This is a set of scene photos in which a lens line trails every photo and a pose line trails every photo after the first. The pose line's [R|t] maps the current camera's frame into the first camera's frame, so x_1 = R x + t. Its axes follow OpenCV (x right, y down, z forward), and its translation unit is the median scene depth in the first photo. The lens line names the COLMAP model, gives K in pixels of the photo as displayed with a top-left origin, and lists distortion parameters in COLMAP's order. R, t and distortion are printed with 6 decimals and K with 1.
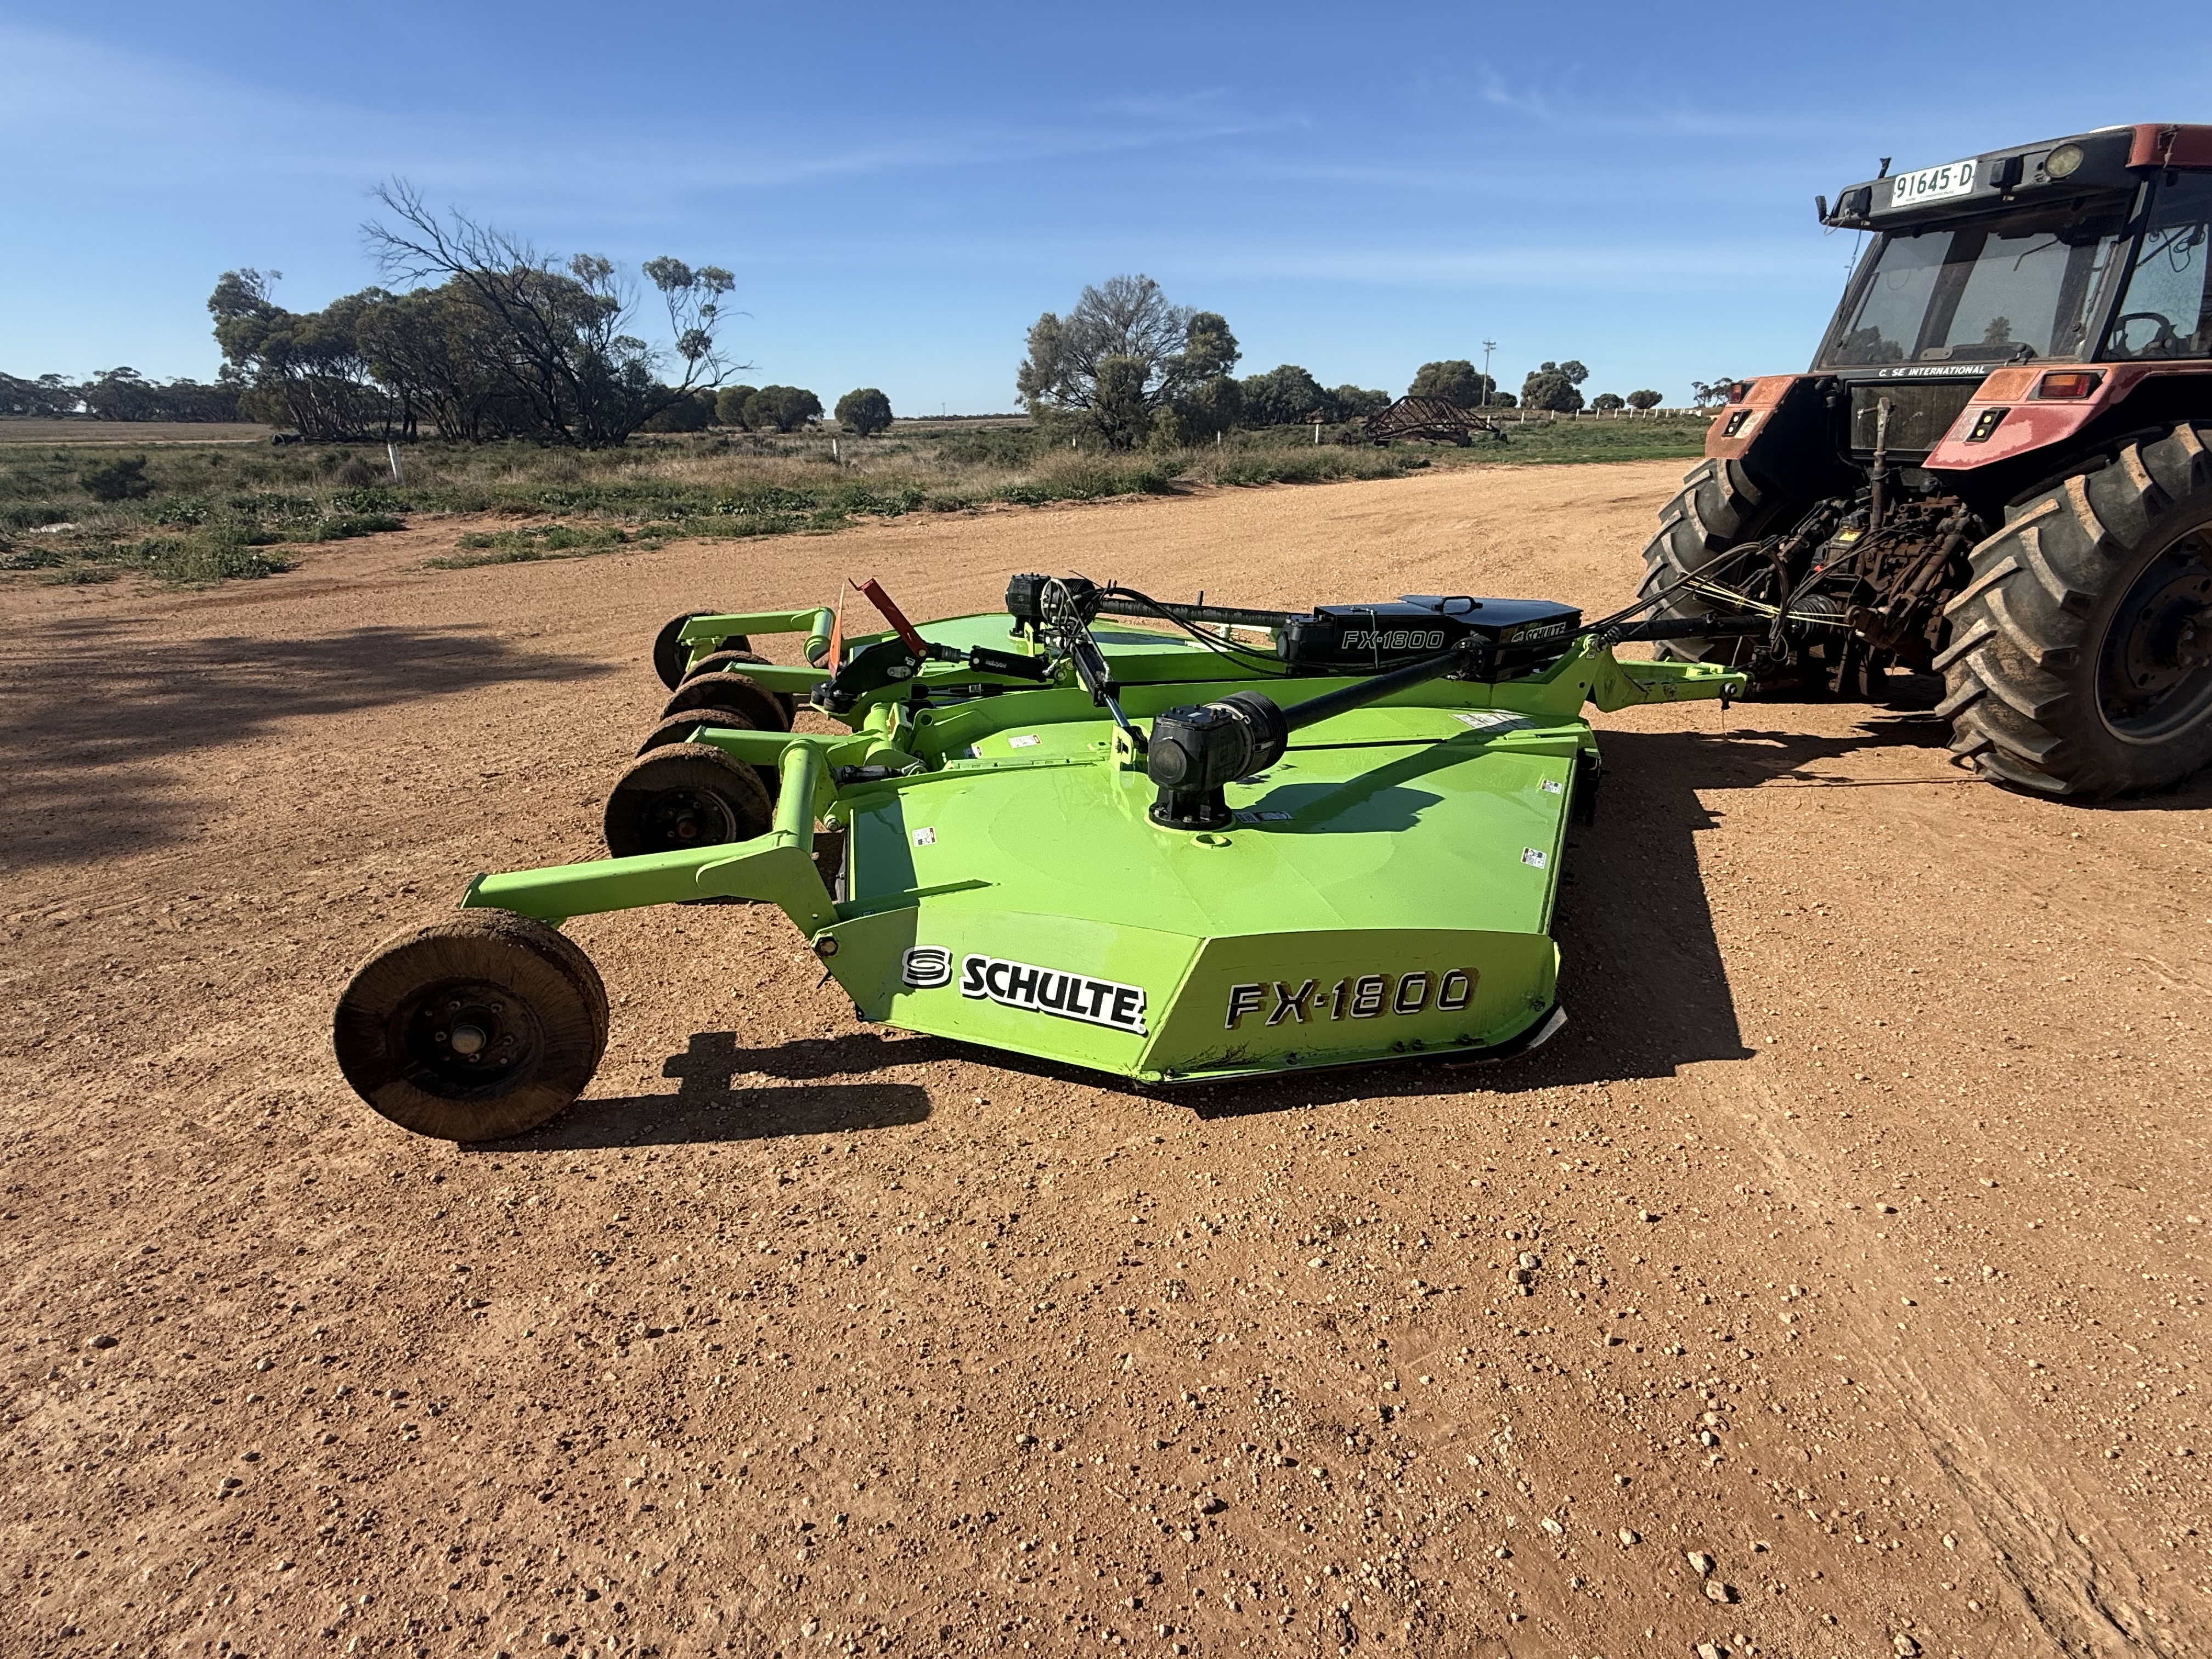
lens RADIAL K [[1081.1, 0, 1101.5], [0, 1081.1, 830.4], [0, 0, 1]] dist [-0.000507, 0.000478]
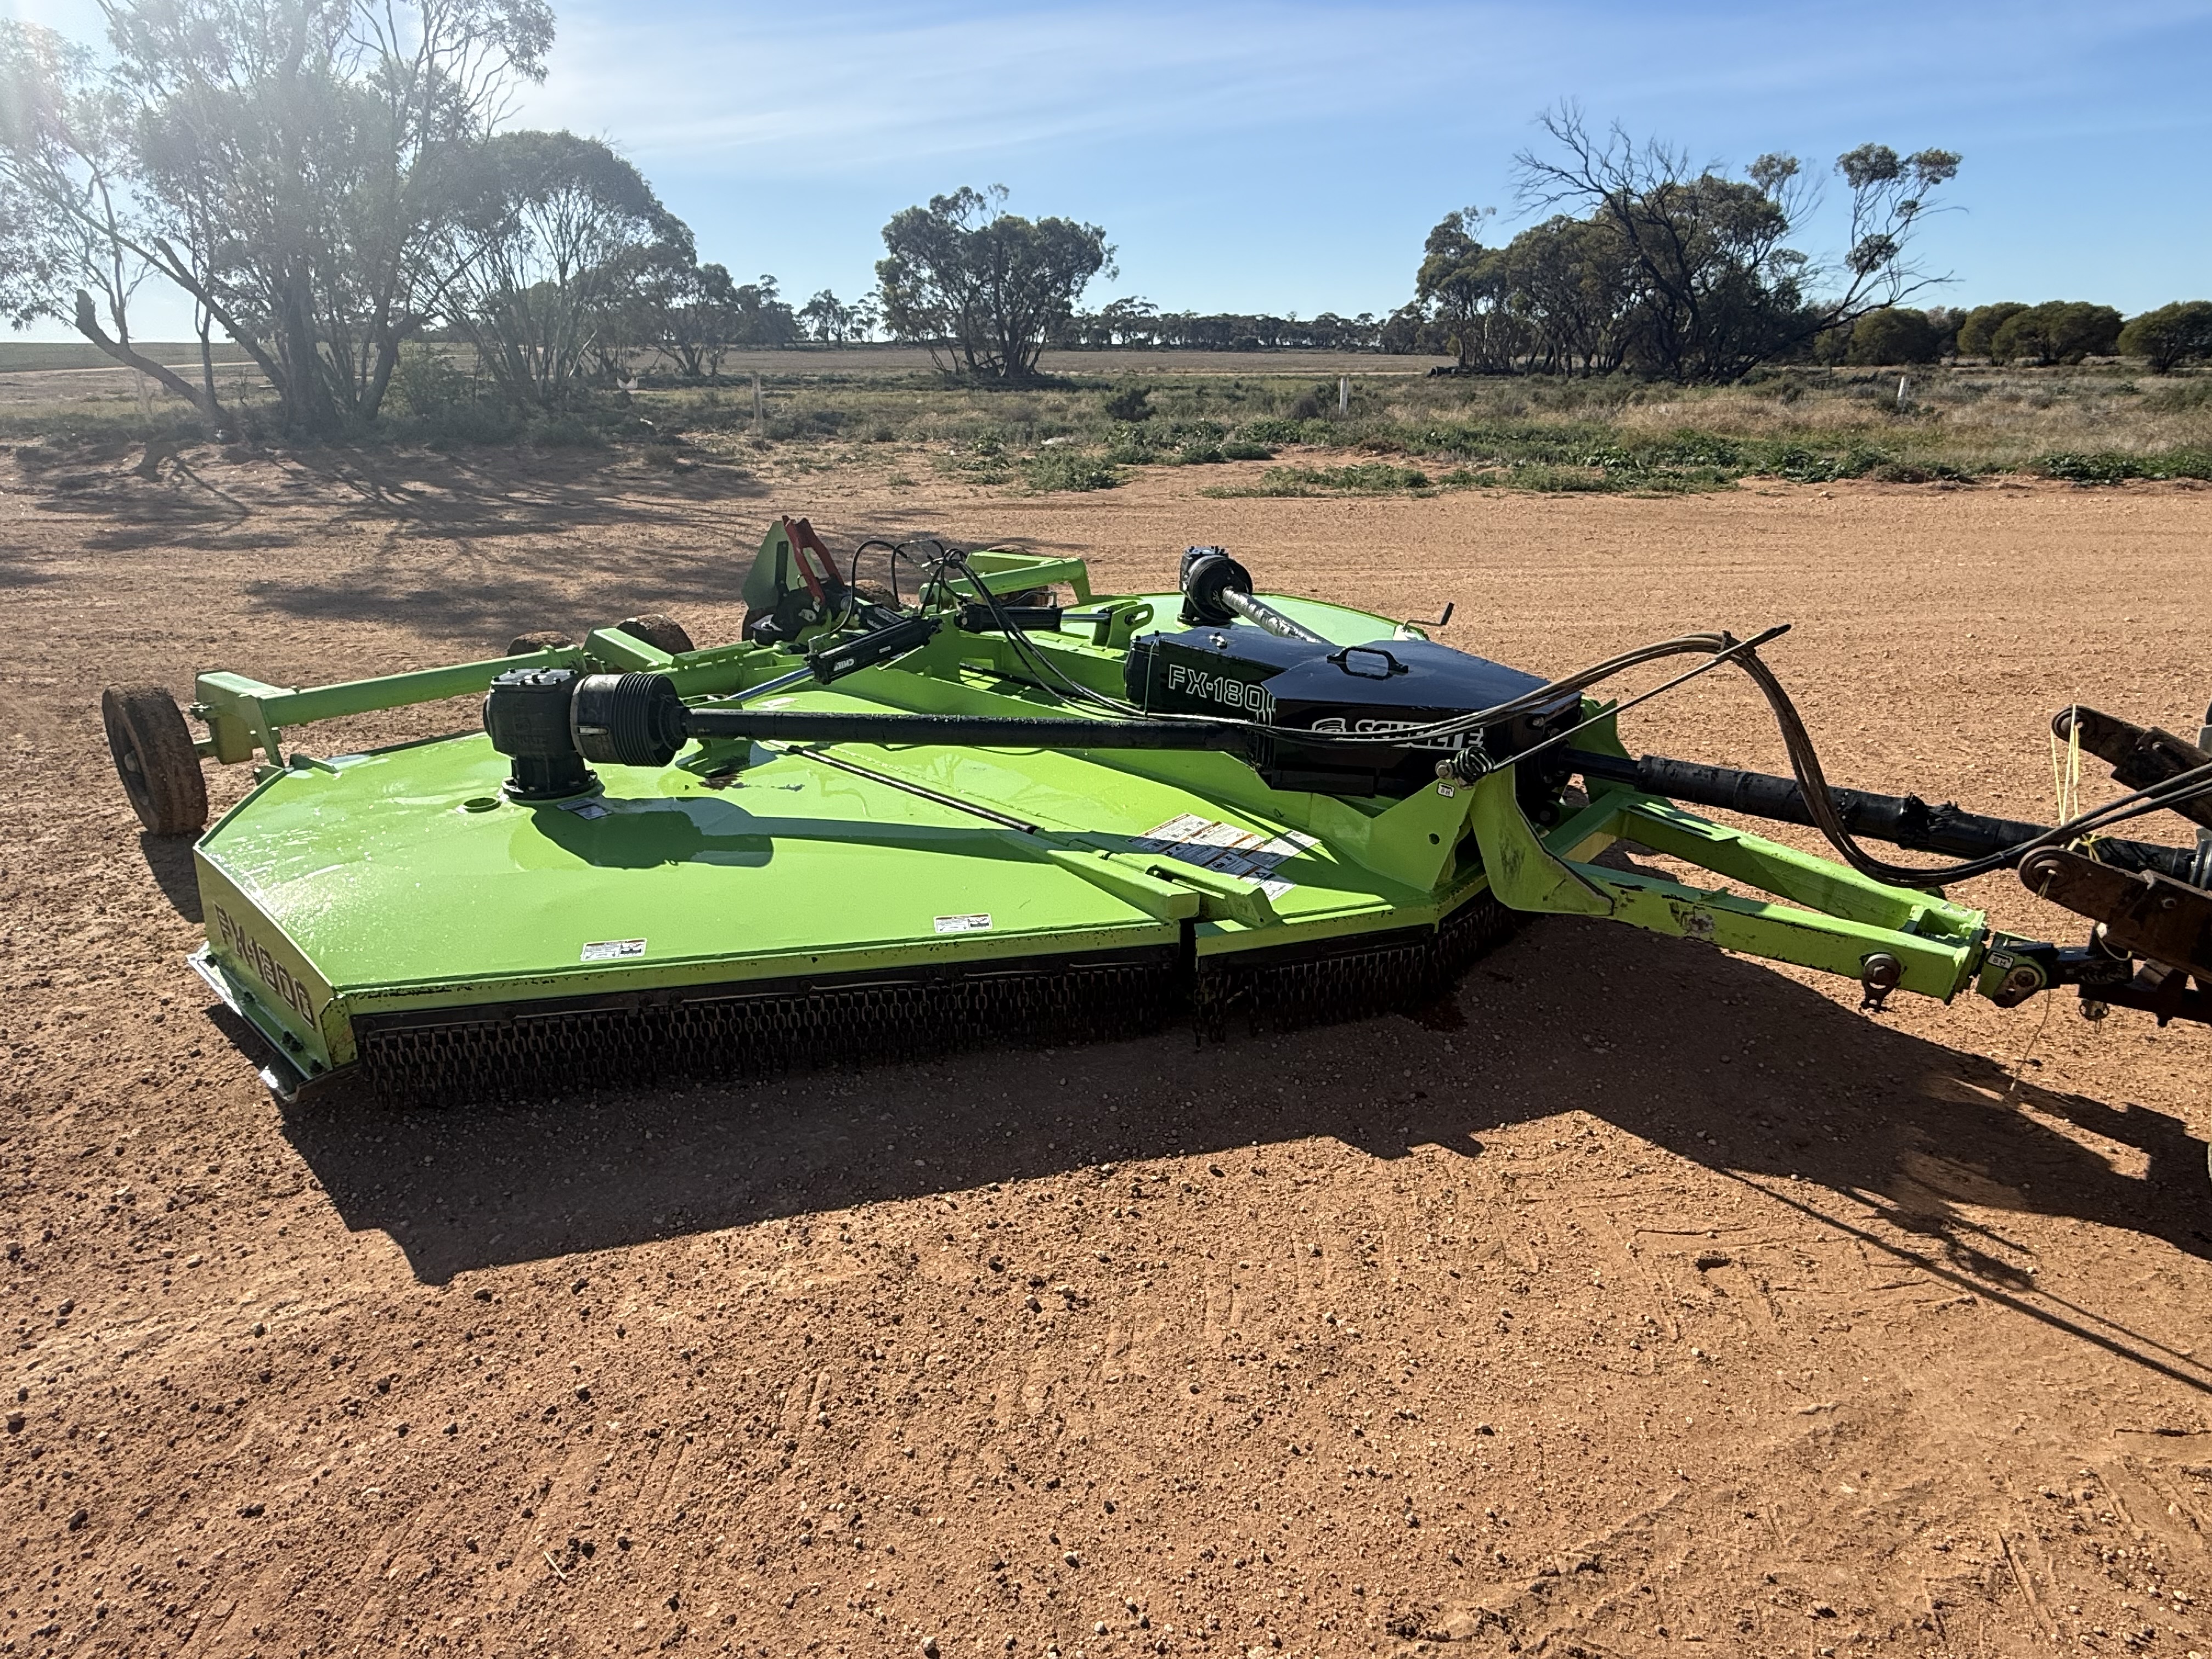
lens RADIAL K [[1245.1, 0, 1104.6], [0, 1245.1, 828.2], [0, 0, 1]] dist [0.001473, -0.001502]
pose [[0.595360, 0.281880, -0.752390, 0.090019], [-0.279209, 0.950661, 0.135226, -0.019455], [0.753385, 0.129566, 0.644689, 0.050238]]
